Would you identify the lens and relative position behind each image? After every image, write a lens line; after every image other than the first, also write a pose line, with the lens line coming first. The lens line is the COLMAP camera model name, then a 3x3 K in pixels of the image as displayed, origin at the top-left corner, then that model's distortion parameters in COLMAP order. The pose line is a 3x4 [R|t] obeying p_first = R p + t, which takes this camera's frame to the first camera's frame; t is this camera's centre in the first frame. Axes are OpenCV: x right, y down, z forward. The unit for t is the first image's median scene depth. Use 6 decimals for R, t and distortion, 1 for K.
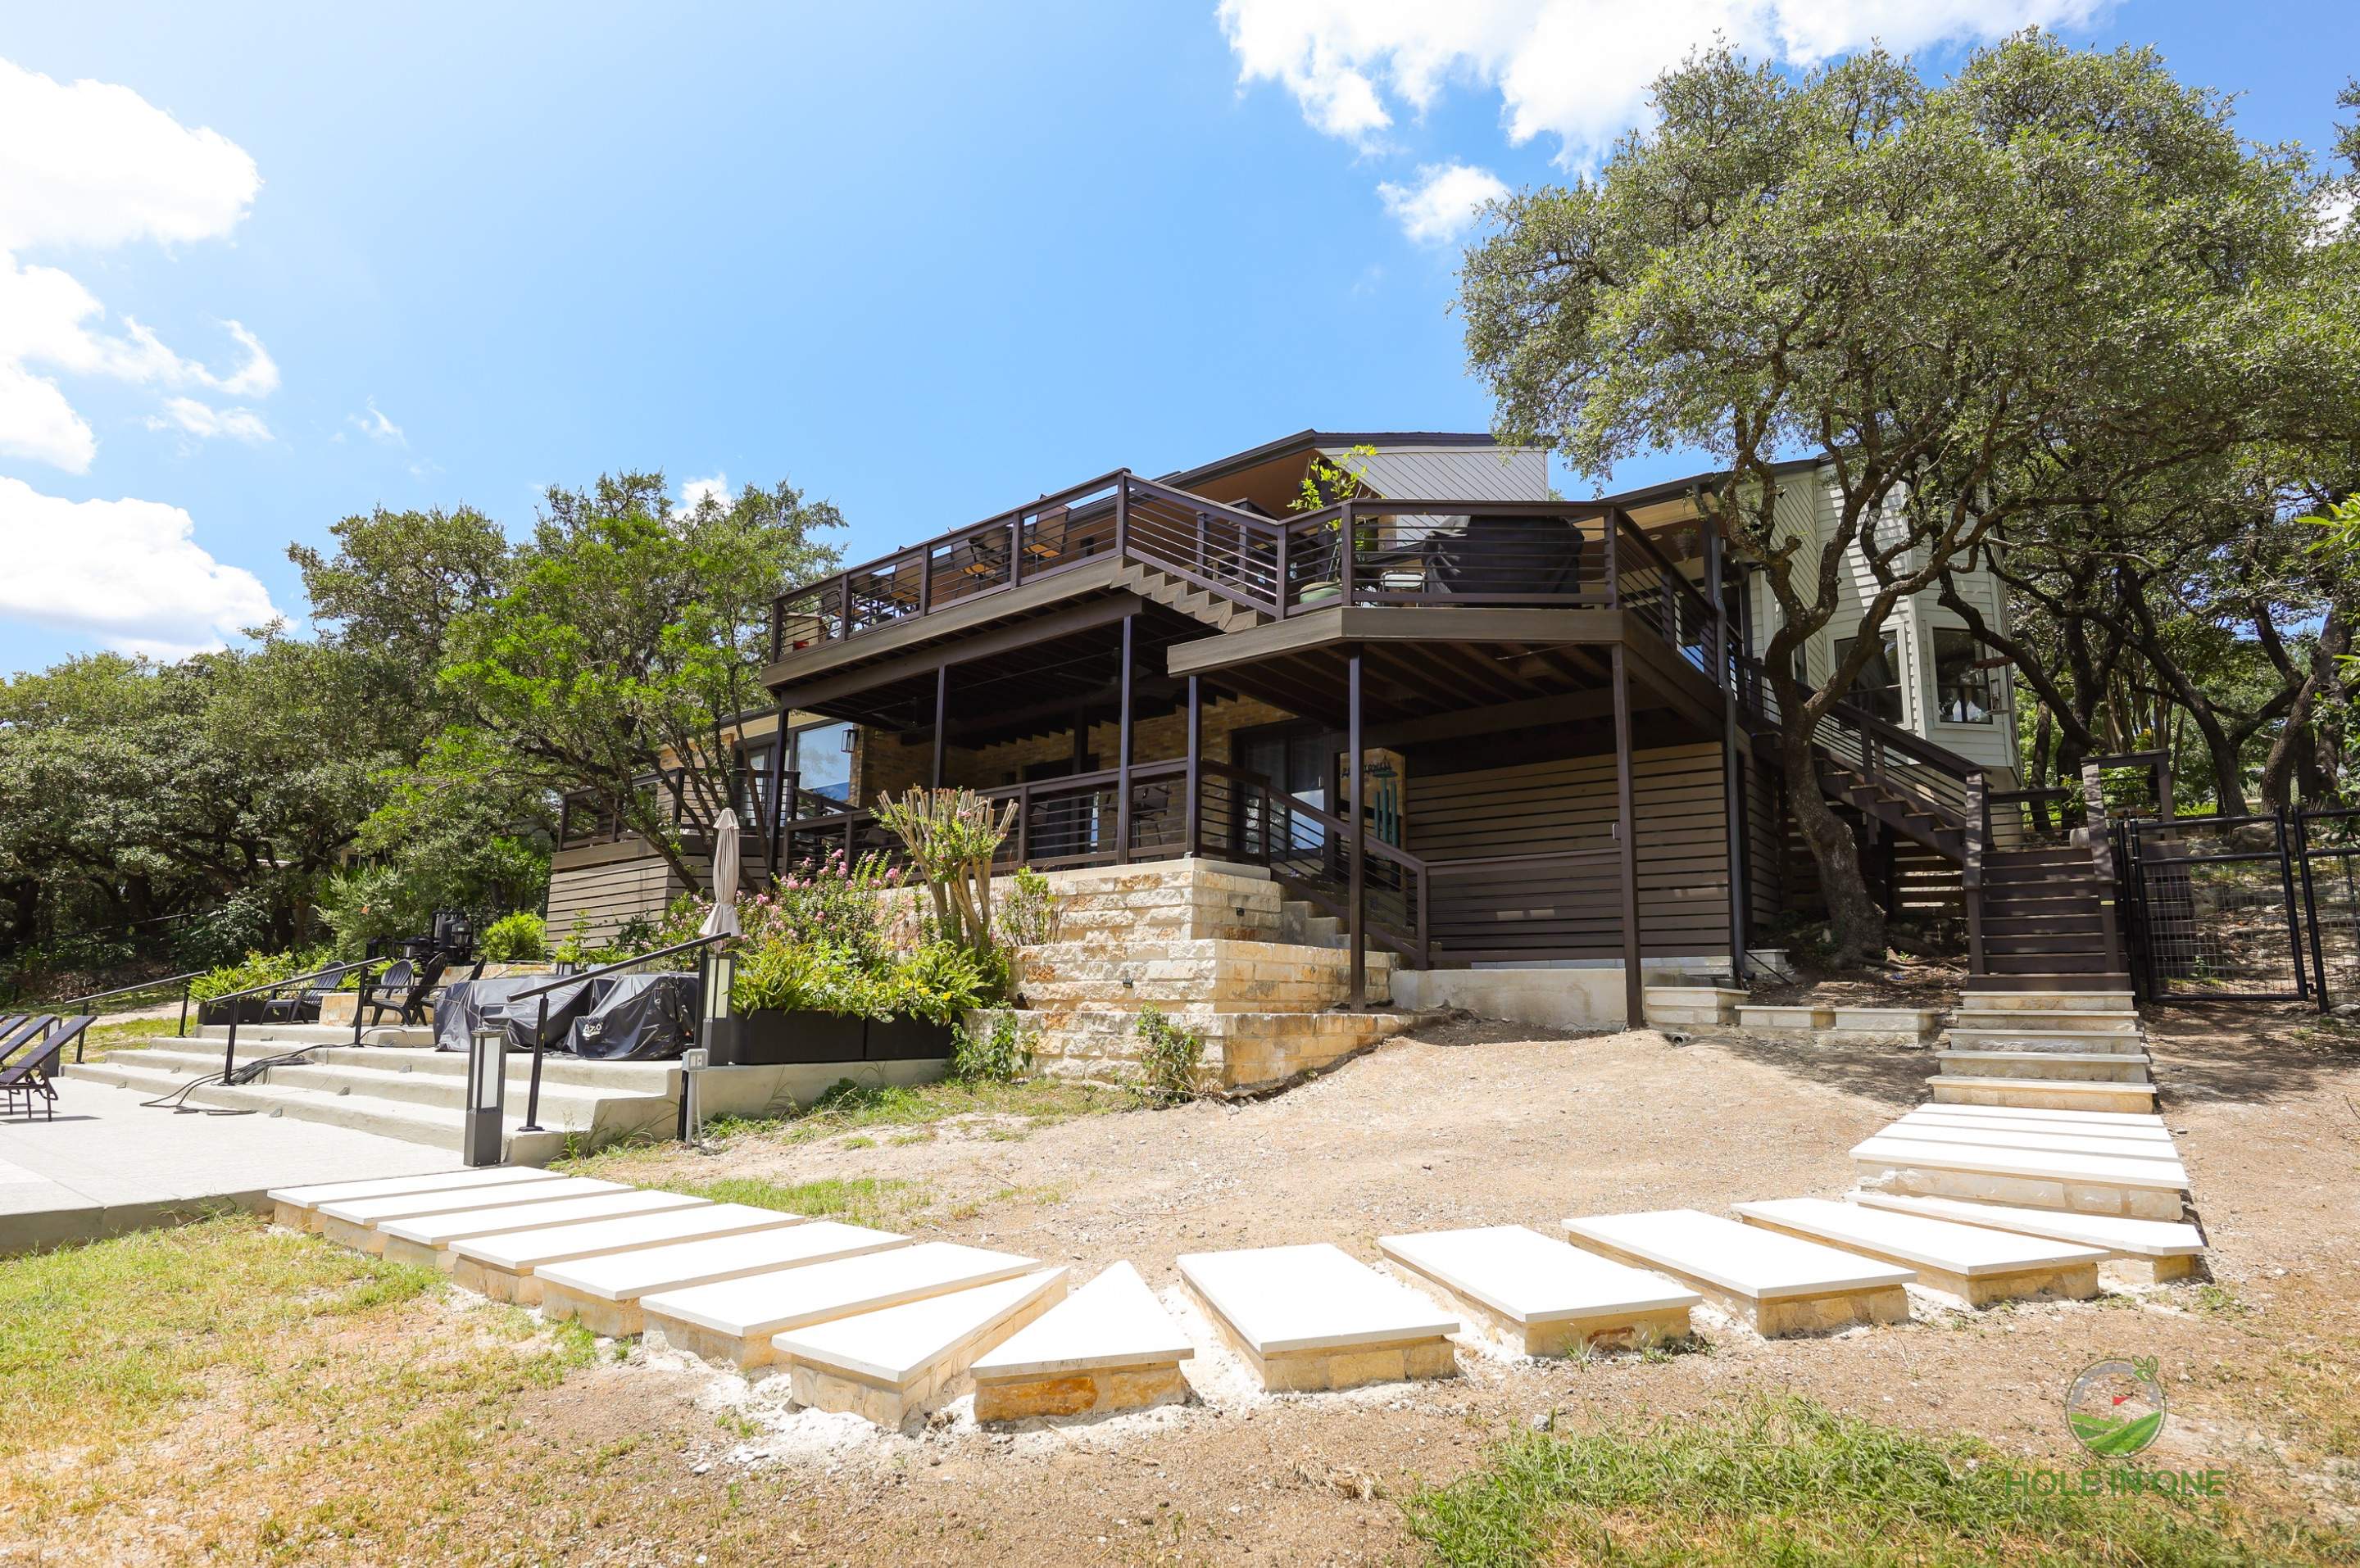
lens RADIAL K [[1199.8, 0, 1275.5], [0, 1199.8, 822.2], [0, 0, 1]] dist [-0.000431, 0.000140]
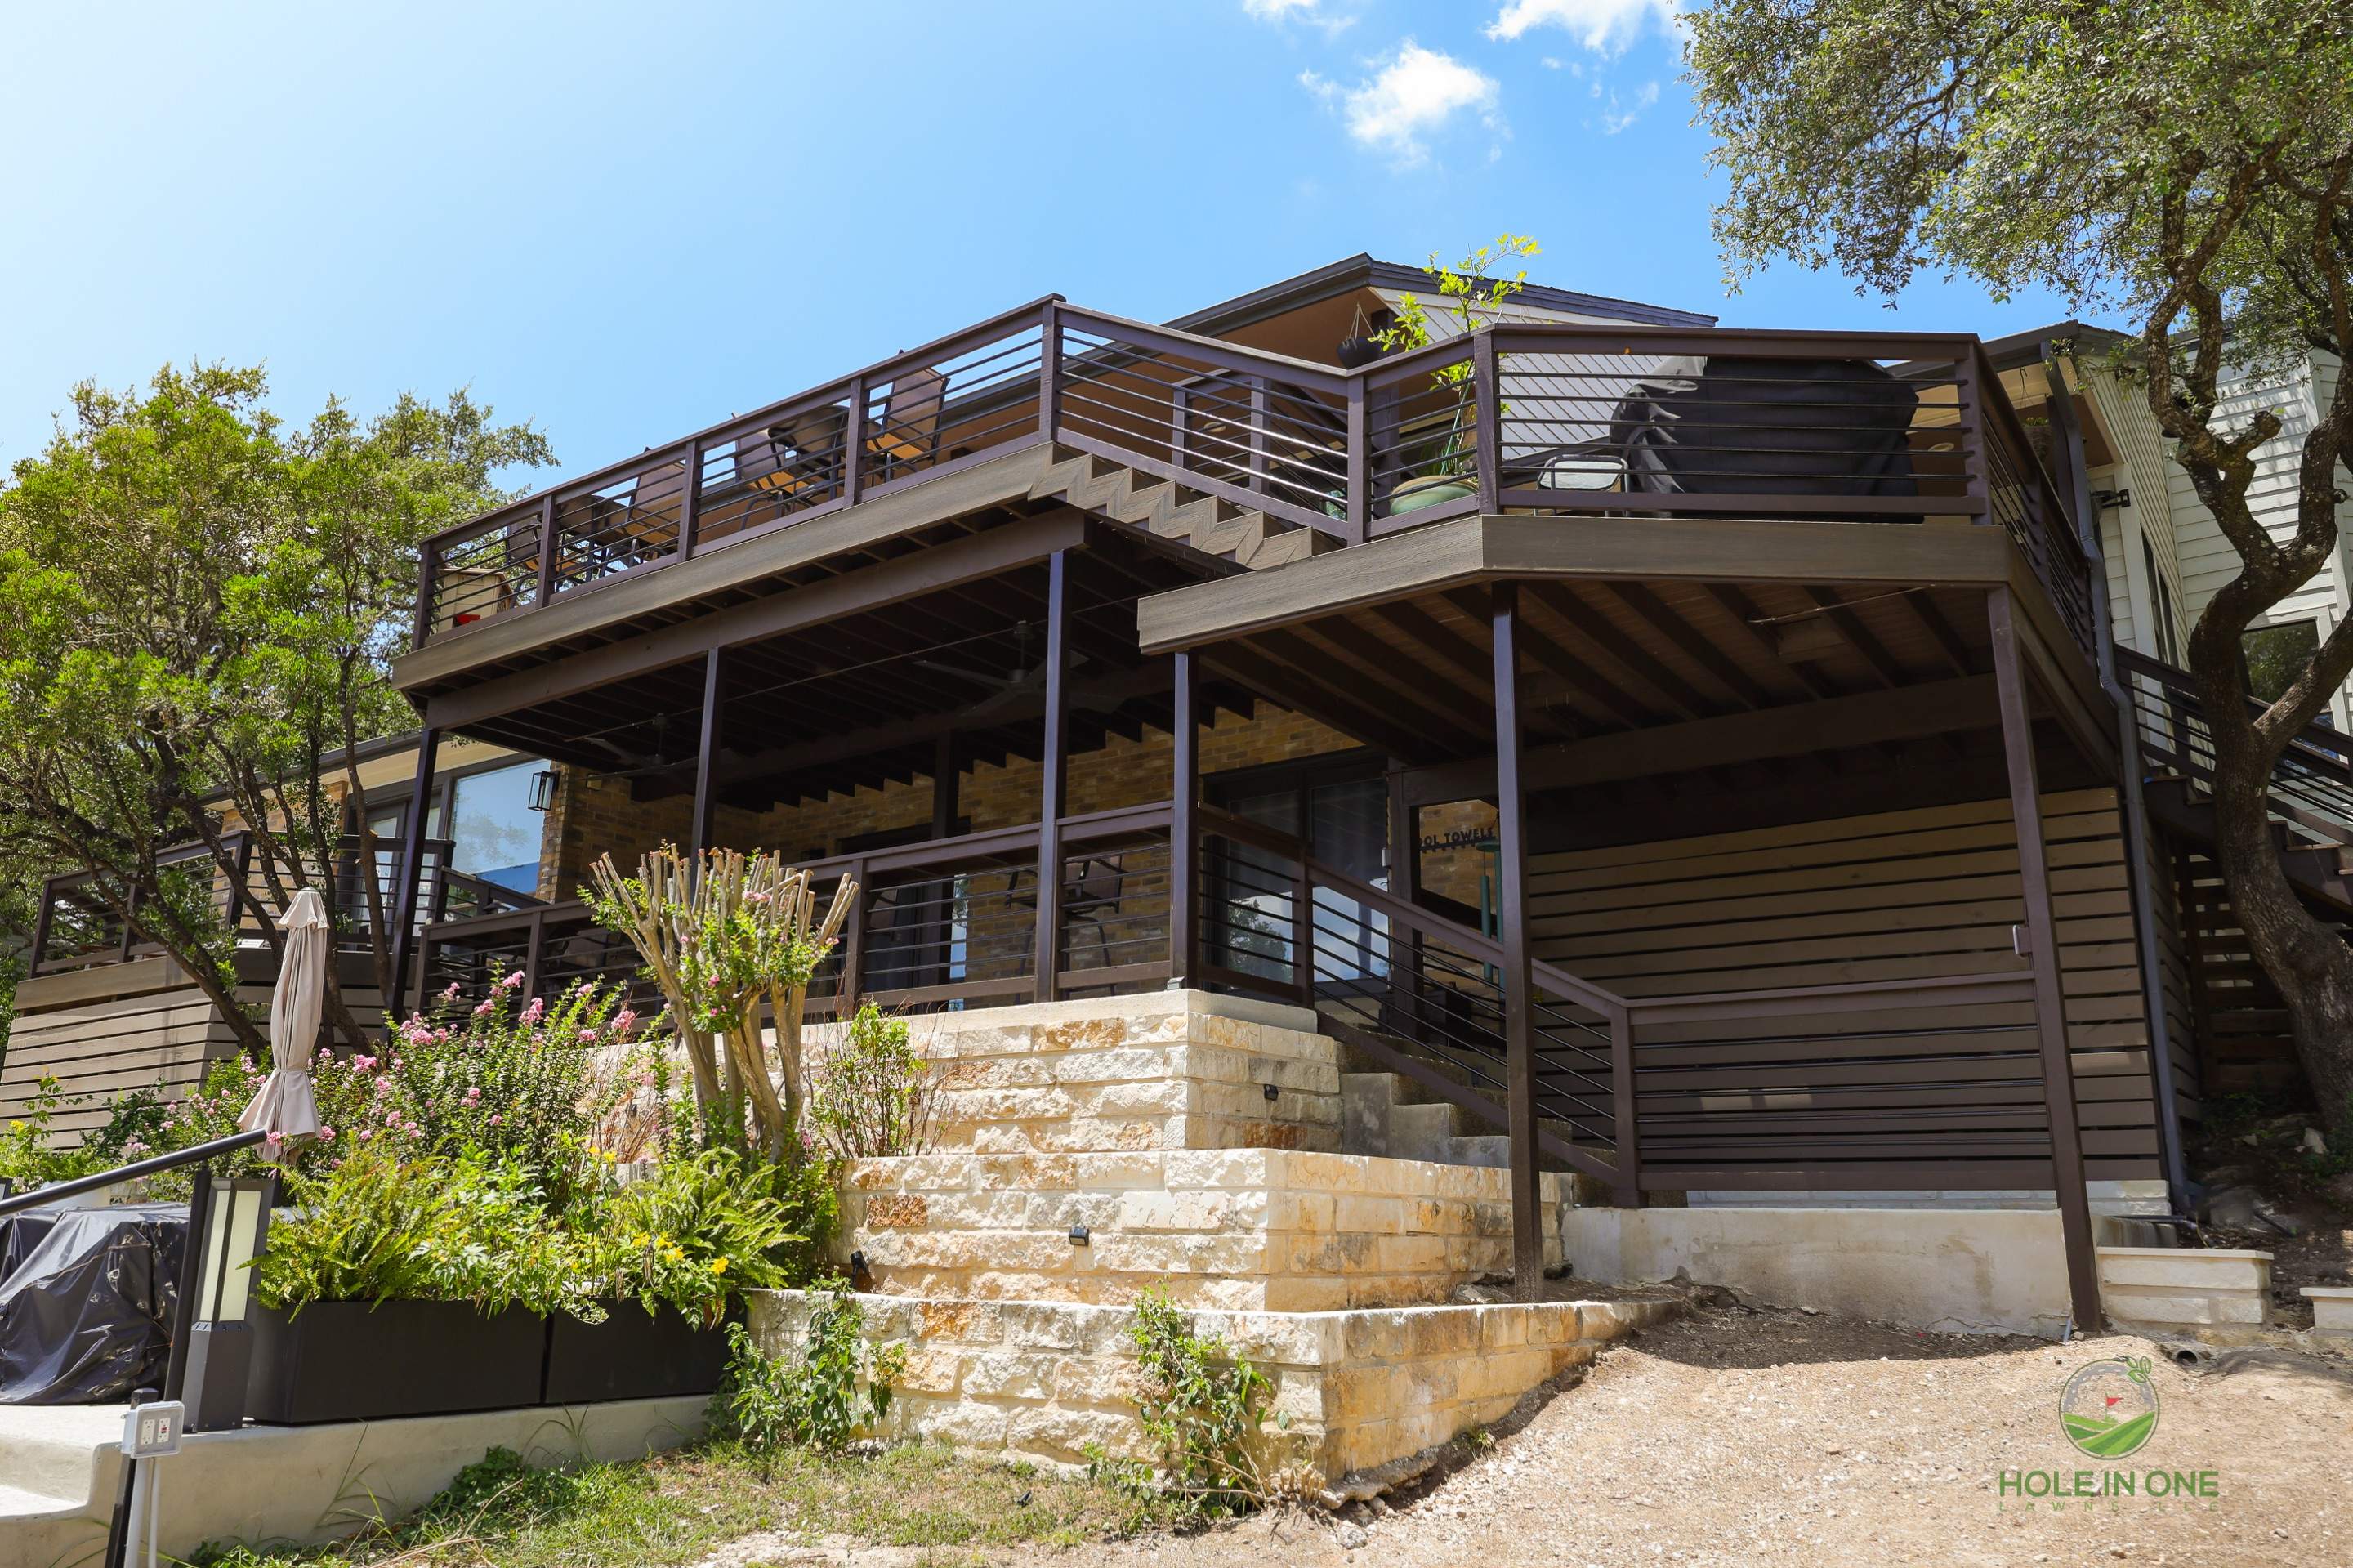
lens RADIAL K [[1682.3, 0, 1176.5], [0, 1682.3, 784.0], [0, 0, 1]] dist [-0.004860, -0.003118]
pose [[0.999792, 0.008937, 0.018339, -0.087009], [-0.006951, 0.994384, -0.105605, 0.018358], [-0.019180, 0.105456, 0.994239, 0.253142]]
